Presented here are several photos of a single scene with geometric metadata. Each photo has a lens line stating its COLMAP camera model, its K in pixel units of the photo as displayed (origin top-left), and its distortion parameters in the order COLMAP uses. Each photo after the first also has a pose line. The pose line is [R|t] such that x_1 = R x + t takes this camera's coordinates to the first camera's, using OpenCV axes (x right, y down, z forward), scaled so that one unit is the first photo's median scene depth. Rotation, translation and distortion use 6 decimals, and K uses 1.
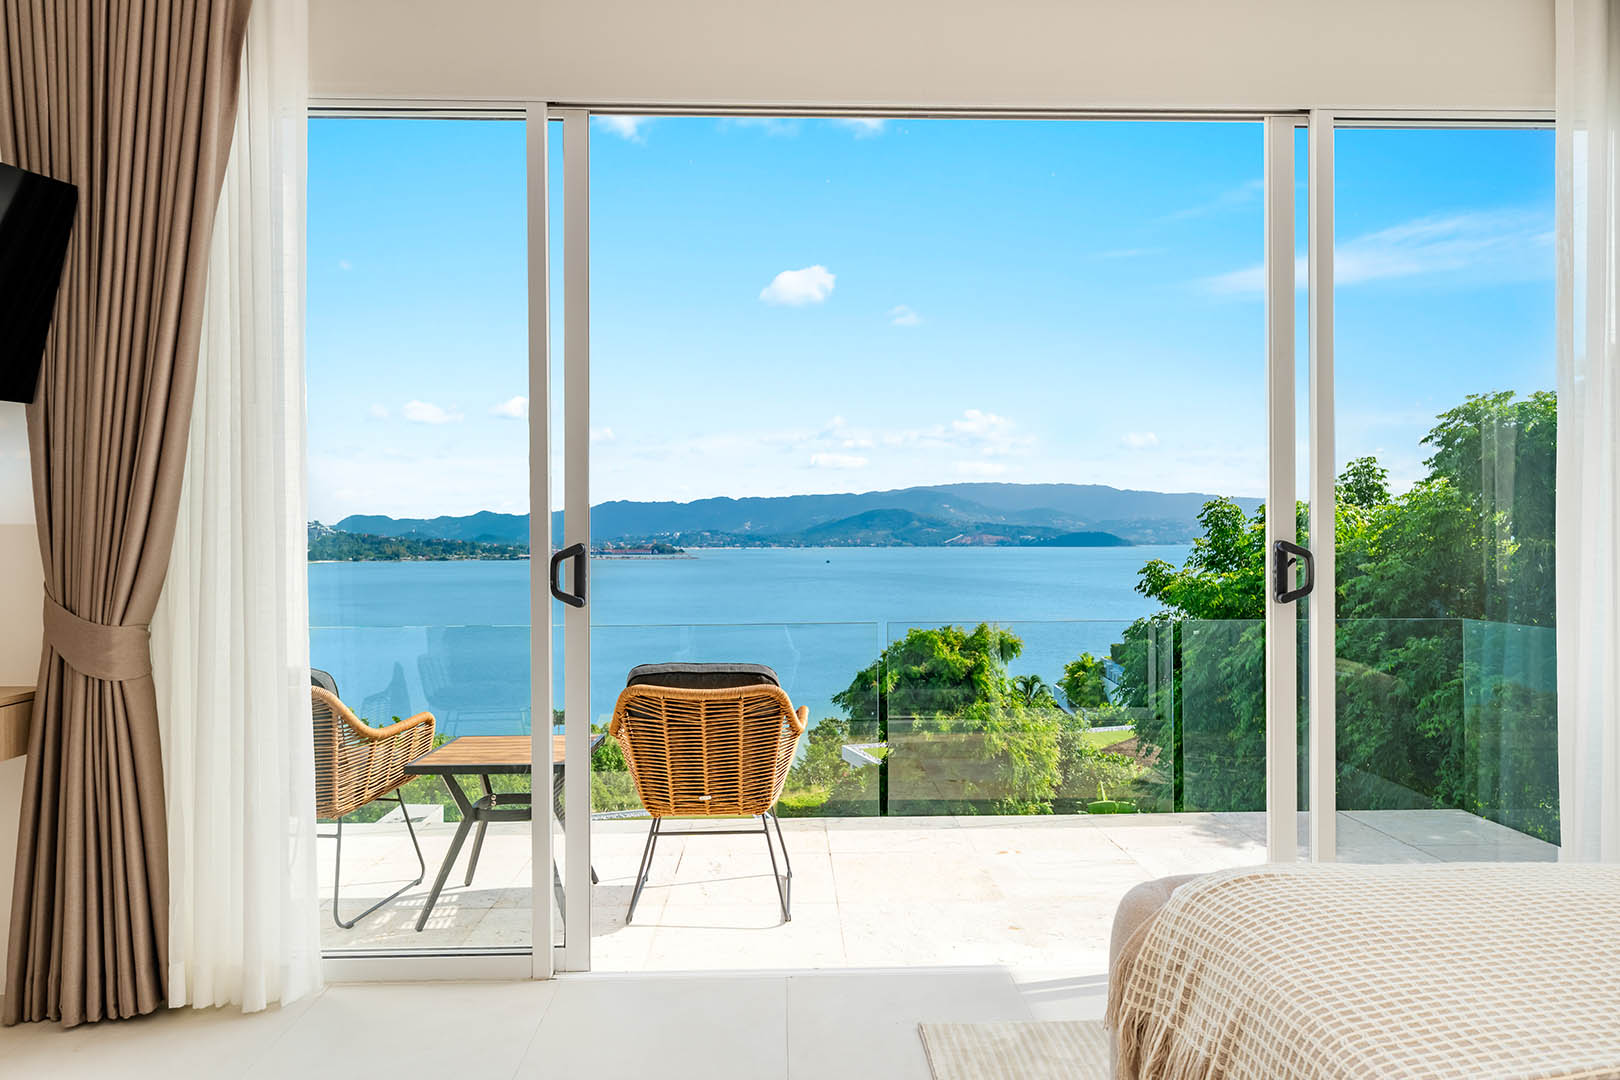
lens RADIAL K [[1064.5, 0, 816.4], [0, 1064.5, 549.8], [0, 0, 1]] dist [0.002420, 0.003157]
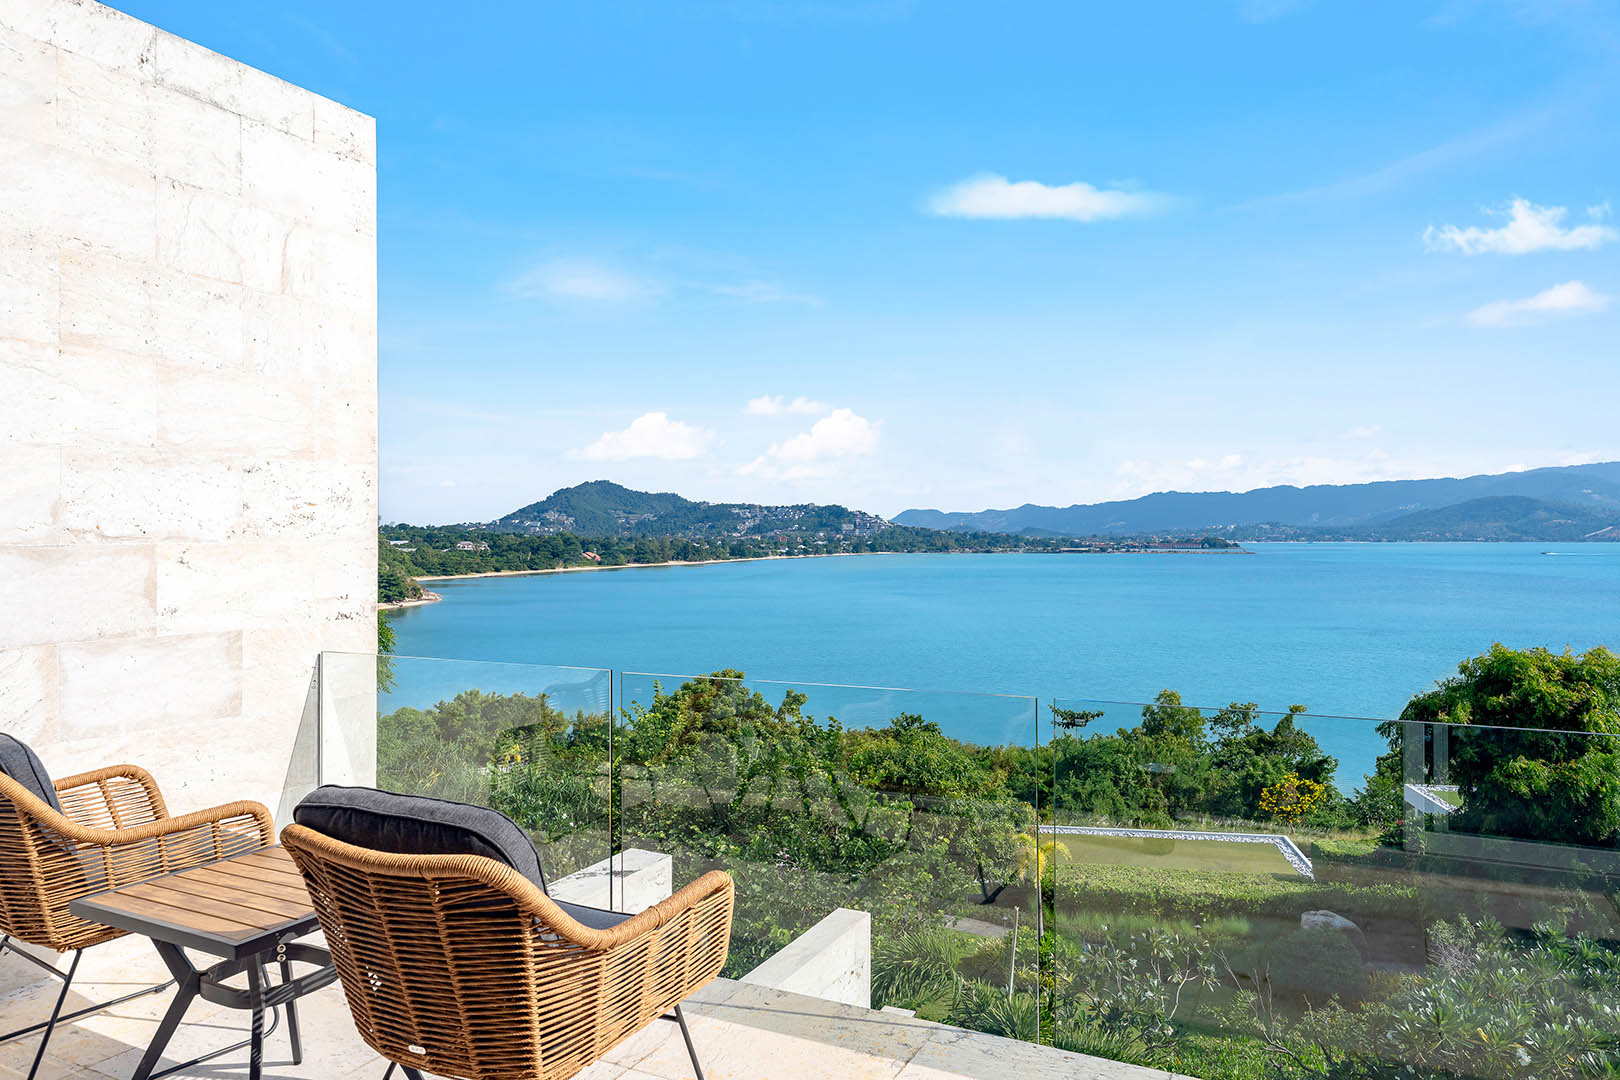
lens RADIAL K [[1089.6, 0, 820.0], [0, 1089.6, 536.9], [0, 0, 1]] dist [0.000779, -0.001287]
pose [[0.882335, 0.002158, -0.470618, 0.324327], [-0.004845, 0.999978, -0.004499, -0.016961], [0.470598, 0.006250, 0.882326, 0.636017]]
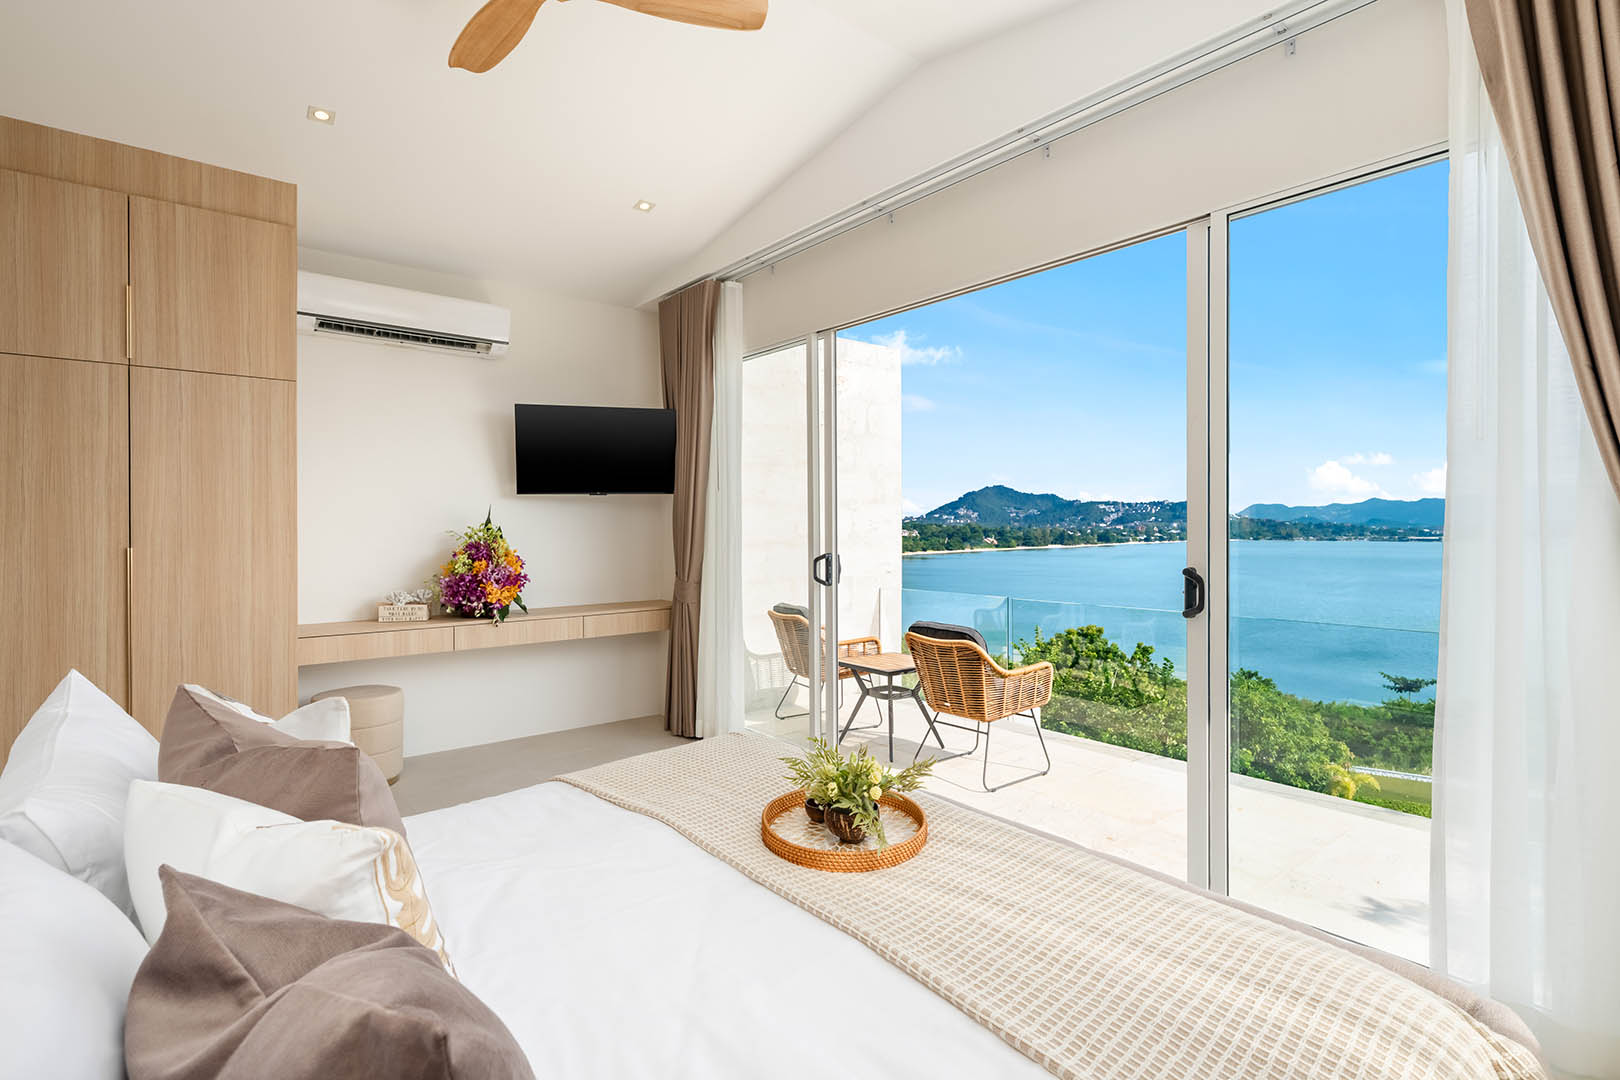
lens RADIAL K [[791.8, 0, 814.0], [0, 791.8, 531.8], [0, 0, 1]] dist [0.000502, 0.000133]
pose [[0.608772, 0.007336, -0.793311, 0.766158], [-0.006486, 0.999970, 0.004269, -0.042163], [0.793318, 0.002547, 0.608802, 0.079017]]
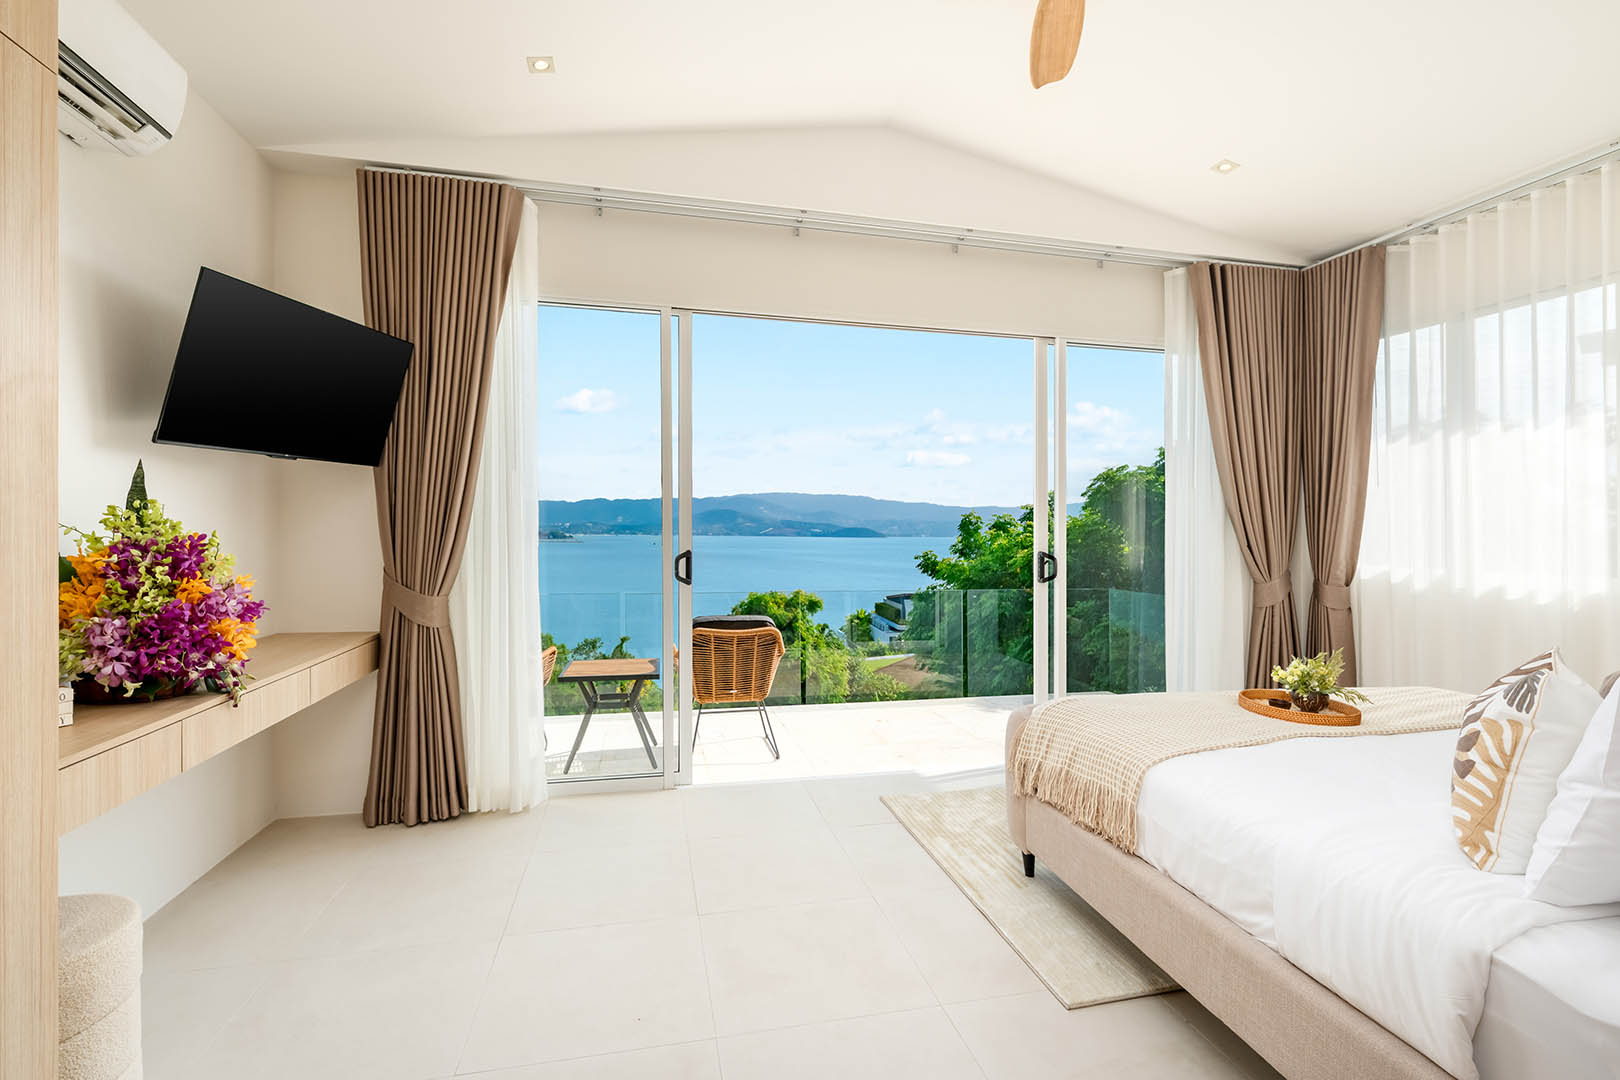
lens RADIAL K [[735.2, 0, 816.1], [0, 735.2, 532.5], [0, 0, 1]] dist [0.002598, -0.000256]
pose [[0.980890, 0.014008, 0.194059, -0.213590], [-0.012551, 0.999883, -0.008733, -0.023435], [-0.194158, 0.006131, 0.980951, -0.234849]]
